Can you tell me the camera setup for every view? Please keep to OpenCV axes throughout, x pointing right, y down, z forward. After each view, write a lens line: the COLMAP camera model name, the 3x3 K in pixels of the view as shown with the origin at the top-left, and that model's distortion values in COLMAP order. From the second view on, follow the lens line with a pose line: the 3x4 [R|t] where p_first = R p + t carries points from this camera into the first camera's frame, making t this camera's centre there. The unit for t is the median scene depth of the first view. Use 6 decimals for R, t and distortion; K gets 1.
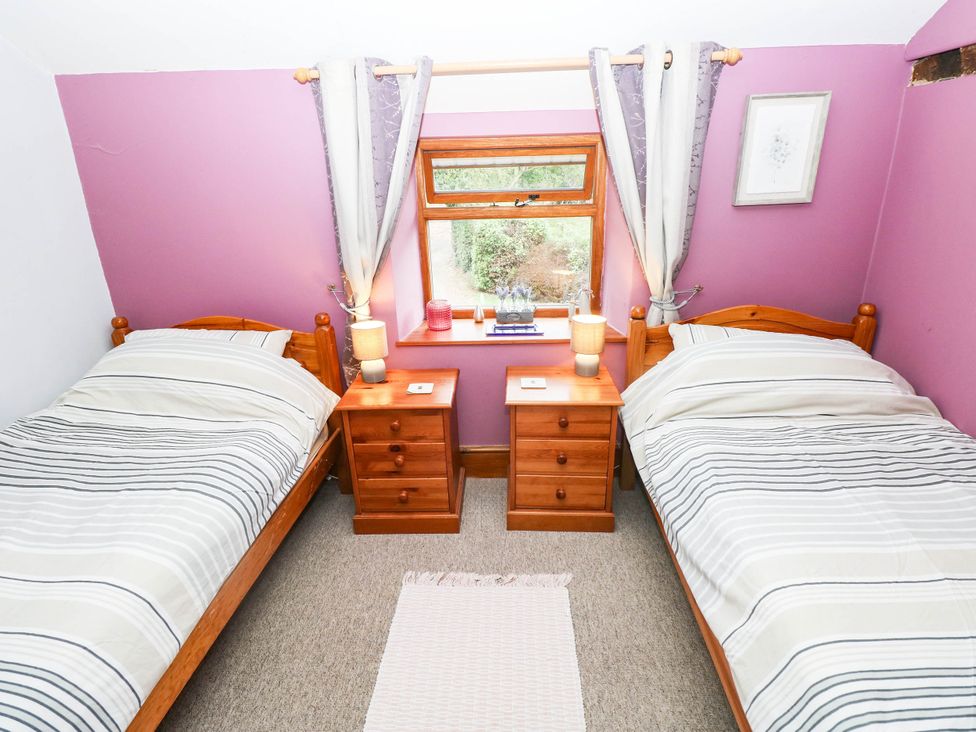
lens RADIAL K [[532.2, 0, 488.8], [0, 532.2, 362.7], [0, 0, 1]] dist [0.020308, -0.002303]
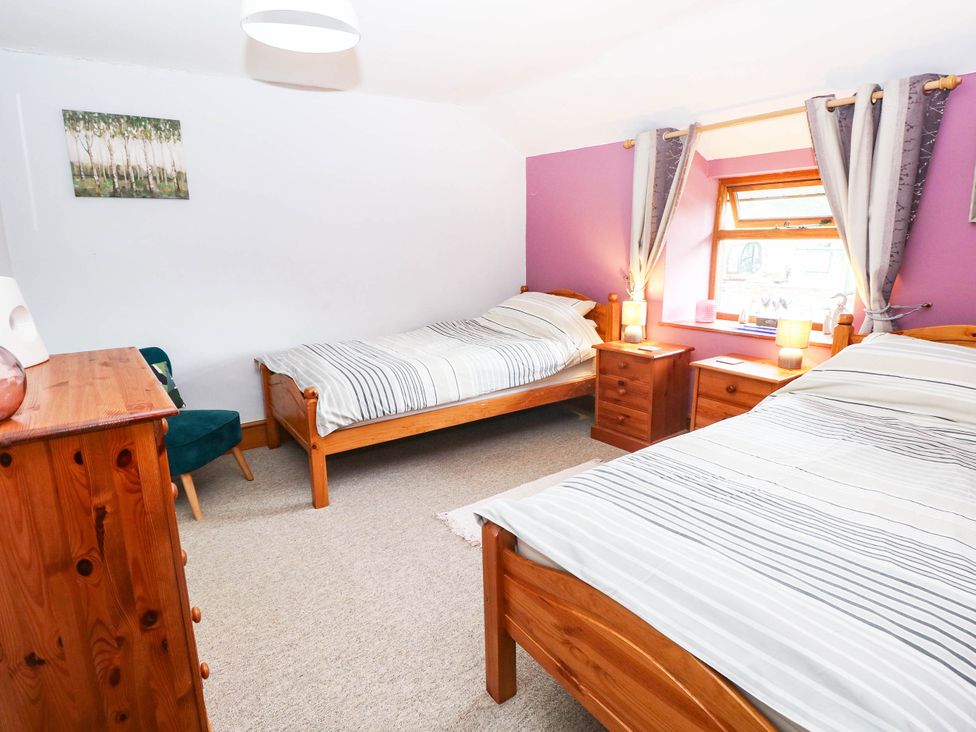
lens RADIAL K [[532.2, 0, 488.6], [0, 532.2, 366.7], [0, 0, 1]] dist [0.020308, -0.002303]
pose [[0.637221, 0.200863, -0.744045, 0.675566], [-0.265271, 0.963611, 0.032952, 0.164472], [0.723588, 0.176376, 0.667317, -0.257209]]
